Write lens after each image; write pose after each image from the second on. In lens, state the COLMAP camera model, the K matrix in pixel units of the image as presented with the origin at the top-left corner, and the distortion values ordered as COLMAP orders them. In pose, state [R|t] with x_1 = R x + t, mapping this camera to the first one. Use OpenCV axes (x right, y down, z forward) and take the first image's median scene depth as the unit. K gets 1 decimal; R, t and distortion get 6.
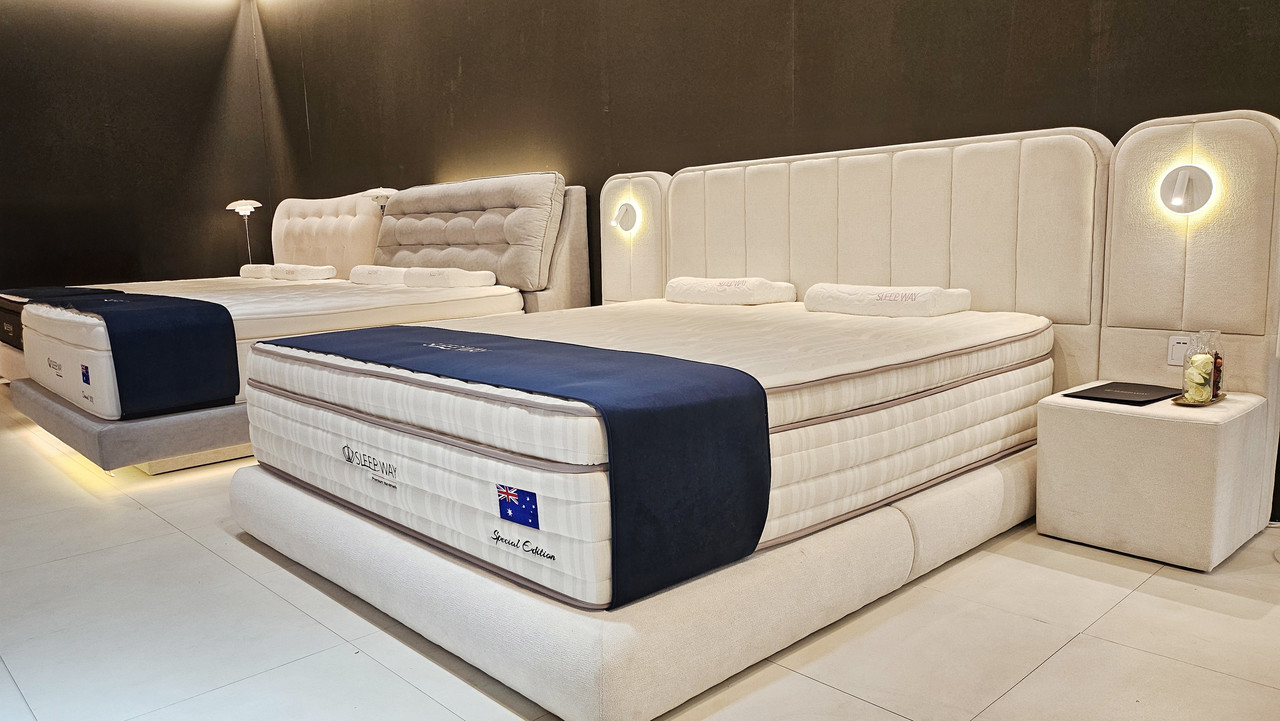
lens RADIAL K [[907.9, 0, 641.2], [0, 907.9, 361.6], [0, 0, 1]] dist [0.071385, -0.073317]
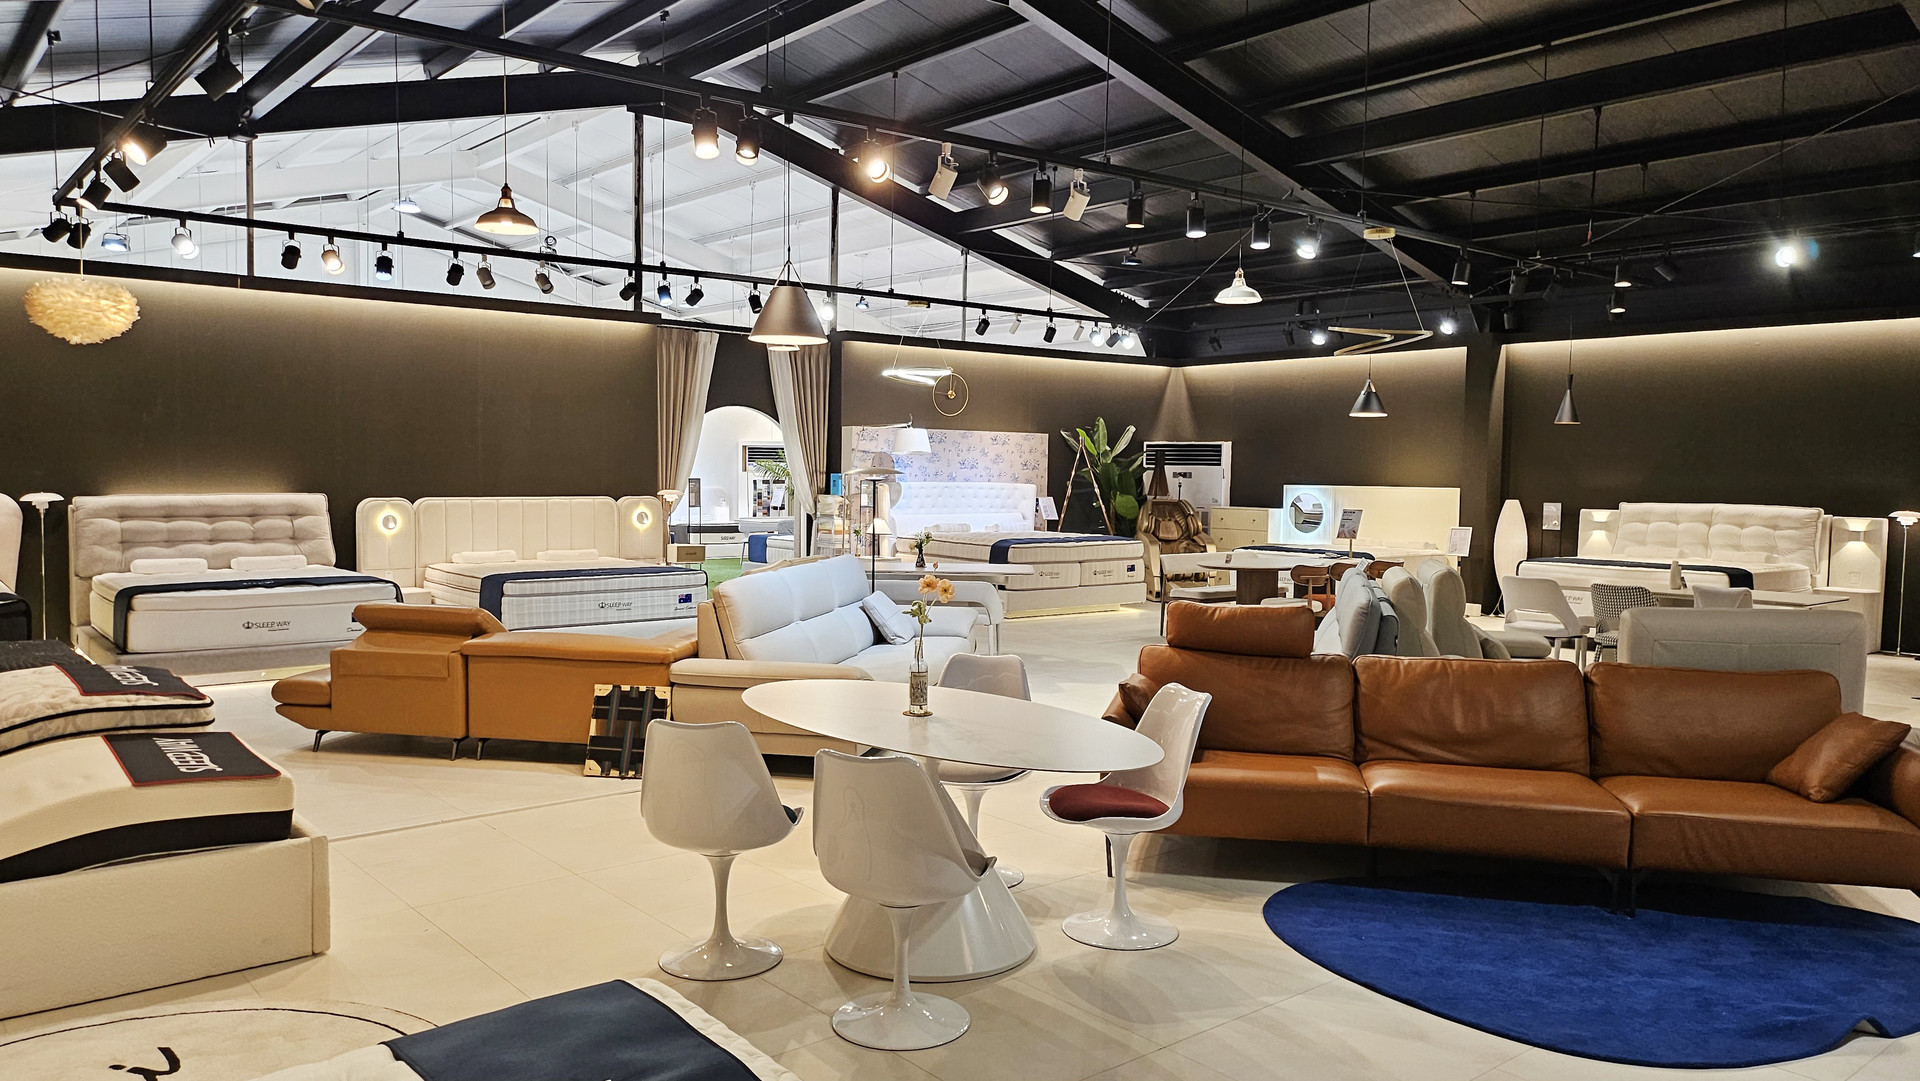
lens RADIAL K [[1361.9, 0, 961.7], [0, 1361.9, 542.2], [0, 0, 1]] dist [0.071385, -0.073317]
pose [[0.058239, -0.026244, 0.997958, -2.777129], [0.132873, 0.990964, 0.018306, -0.018944], [-0.989421, 0.131535, 0.061200, -0.298297]]
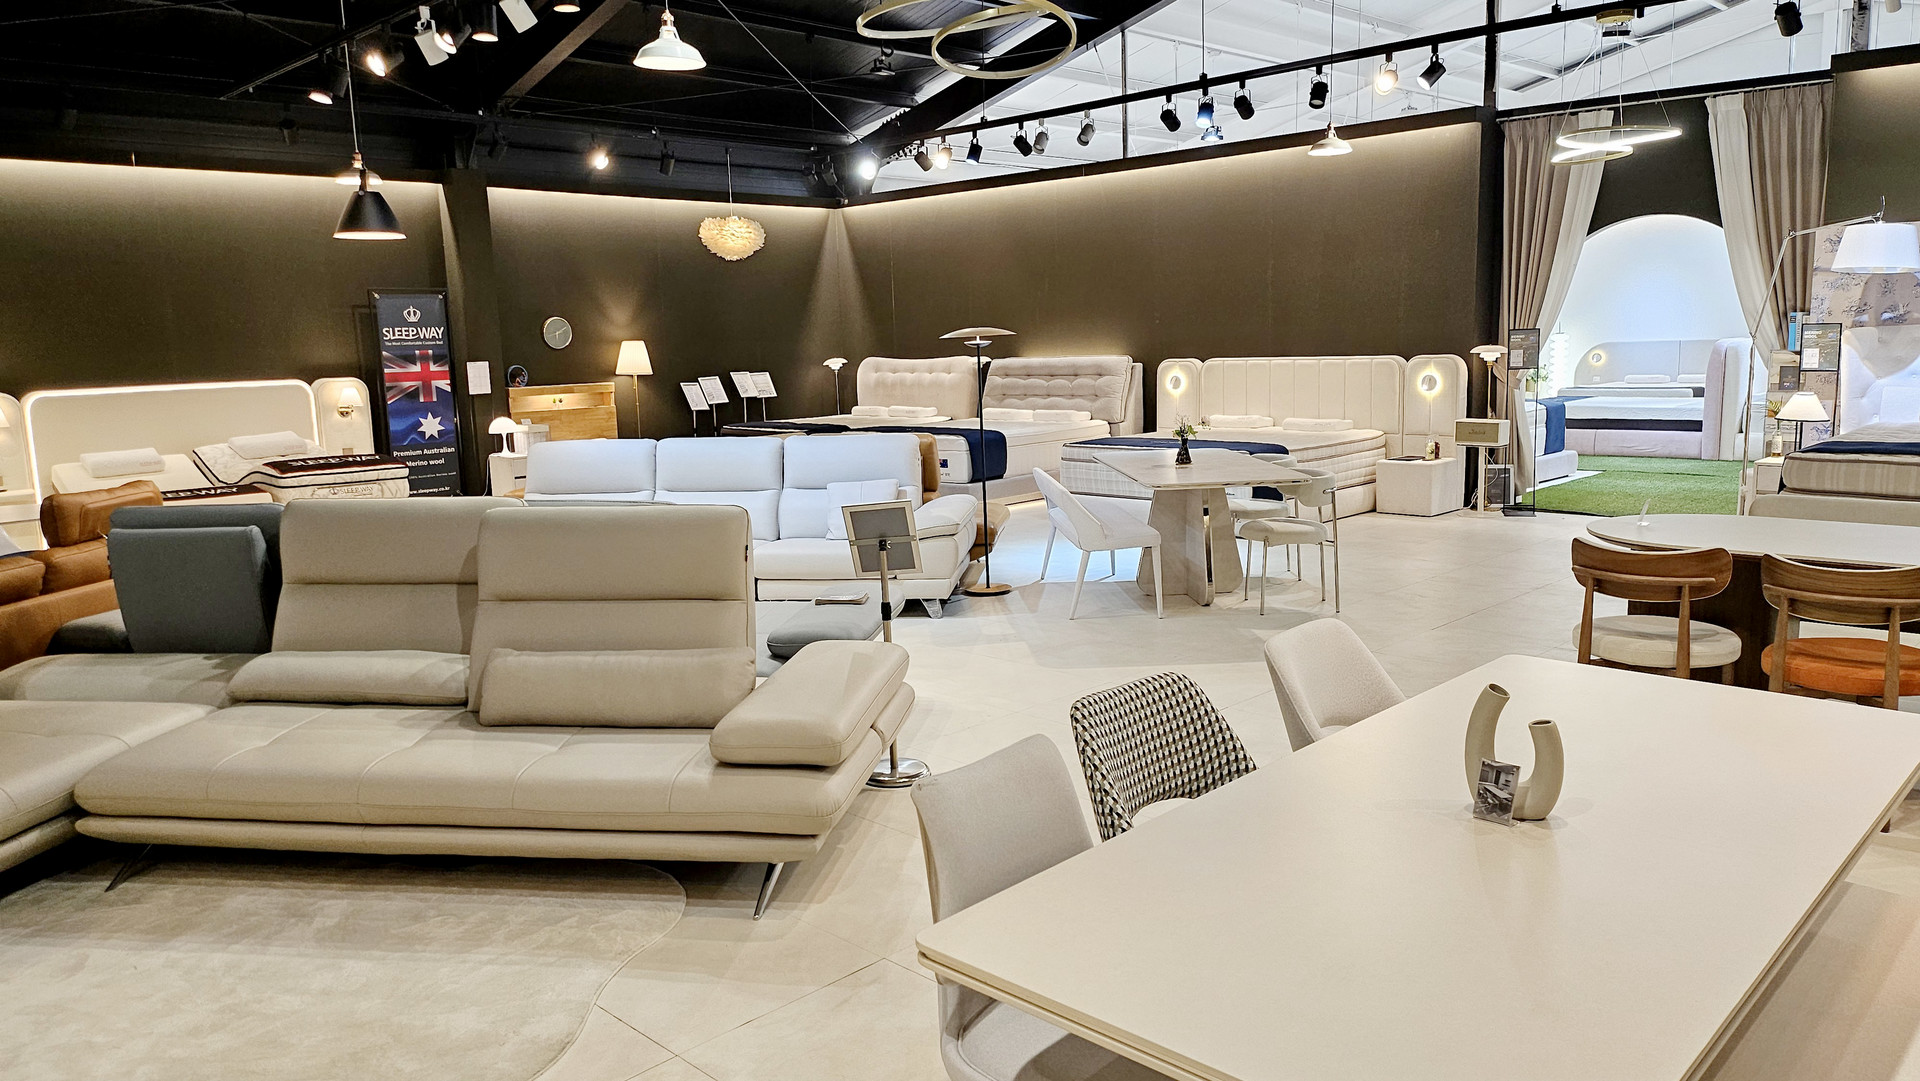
lens RADIAL K [[1361.9, 0, 961.7], [0, 1361.9, 542.2], [0, 0, 1]] dist [0.071385, -0.073317]
pose [[0.999246, -0.011782, 0.036988, -0.582661], [0.011411, 0.999883, 0.010217, 0.140135], [-0.037104, -0.009787, 0.999263, -1.853787]]
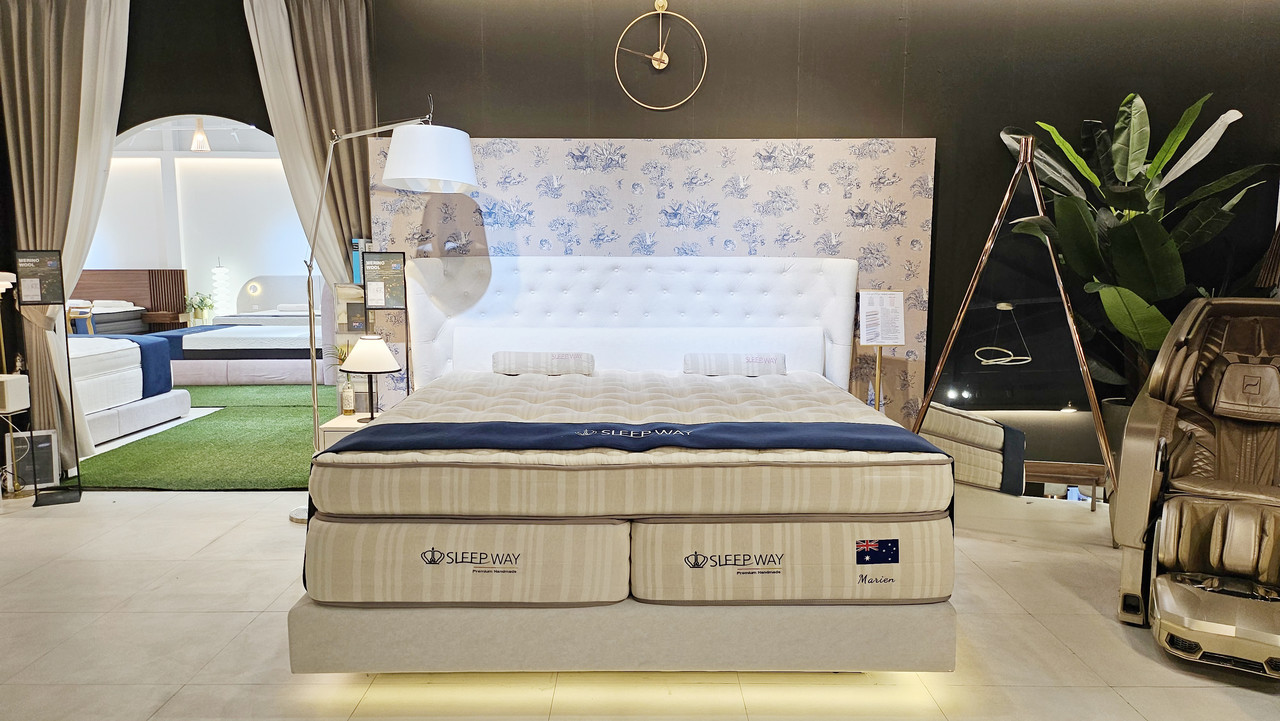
lens RADIAL K [[907.9, 0, 641.2], [0, 907.9, 361.6], [0, 0, 1]] dist [0.071385, -0.073317]
pose [[0.691614, -0.060228, 0.719752, 0.165424], [0.088698, 0.996057, -0.001881, 0.017175], [-0.716800, 0.065141, 0.694229, -0.855207]]
